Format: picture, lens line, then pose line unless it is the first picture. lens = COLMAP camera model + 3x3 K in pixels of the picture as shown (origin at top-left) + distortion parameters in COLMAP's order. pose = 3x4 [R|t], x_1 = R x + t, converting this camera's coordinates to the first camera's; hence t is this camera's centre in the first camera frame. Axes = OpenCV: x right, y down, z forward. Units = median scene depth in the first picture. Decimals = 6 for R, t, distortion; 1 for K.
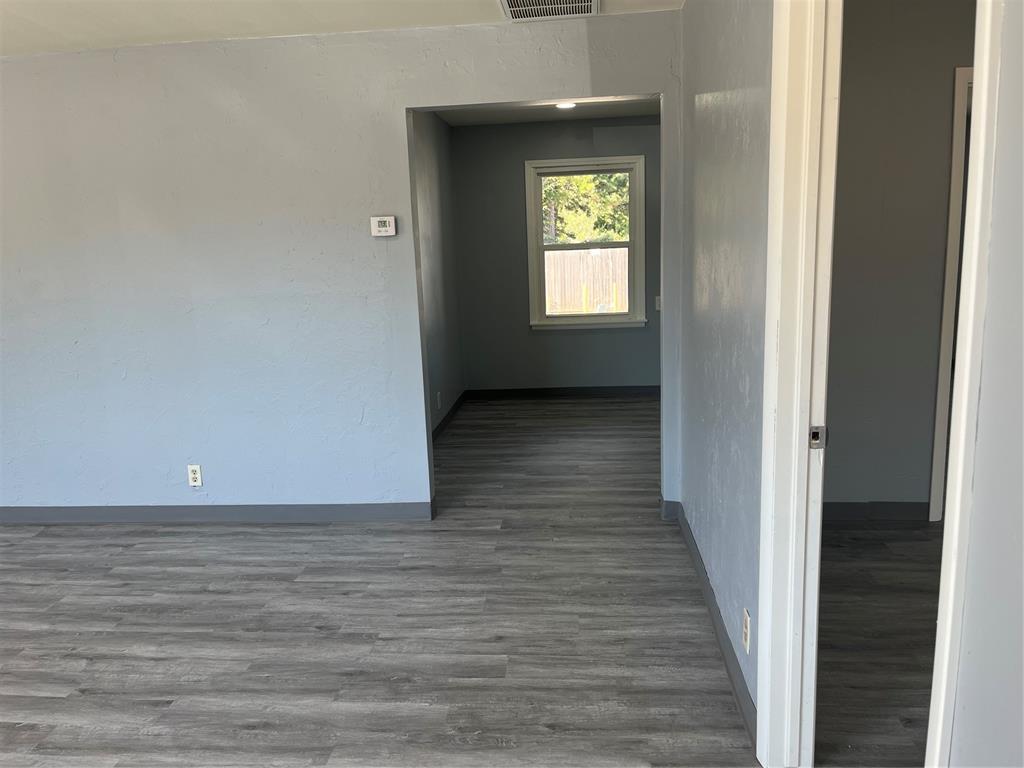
lens RADIAL K [[768.9, 0, 518.4], [0, 768.9, 388.5], [0, 0, 1]] dist [0.054668, -0.082149]
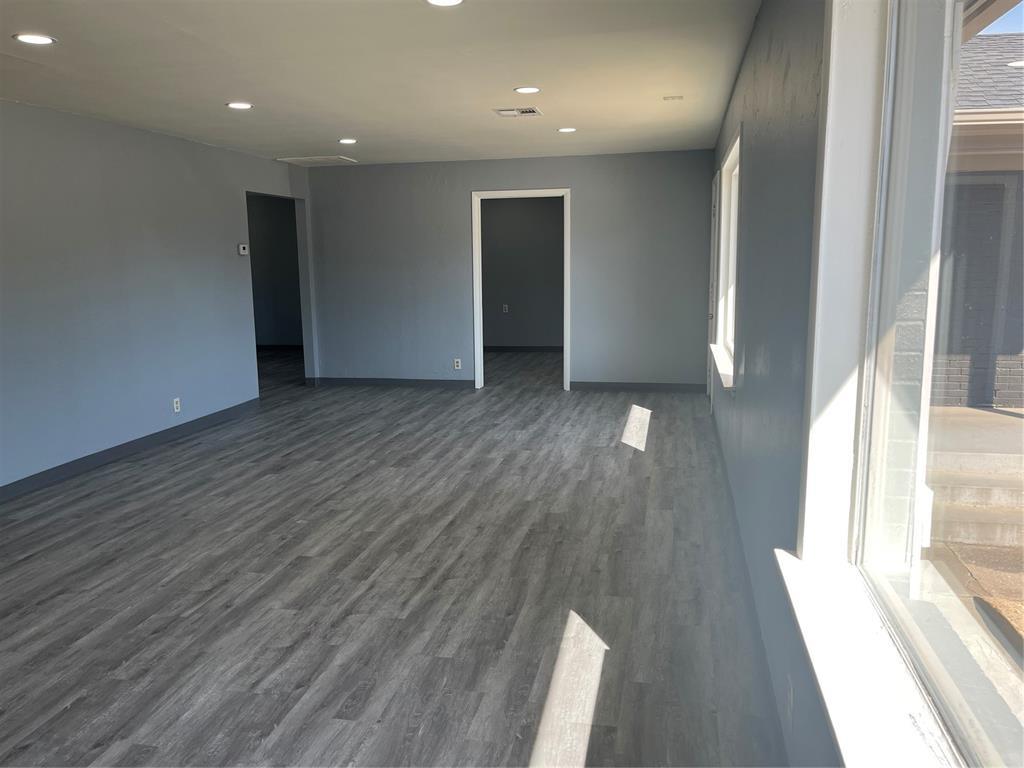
lens RADIAL K [[768.9, 0, 514.2], [0, 768.9, 378.1], [0, 0, 1]] dist [0.054668, -0.082149]
pose [[0.095107, -0.108108, 0.989579, -2.537543], [0.207622, 0.974378, 0.086493, 0.092286], [-0.973575, 0.197232, 0.115116, 0.241587]]
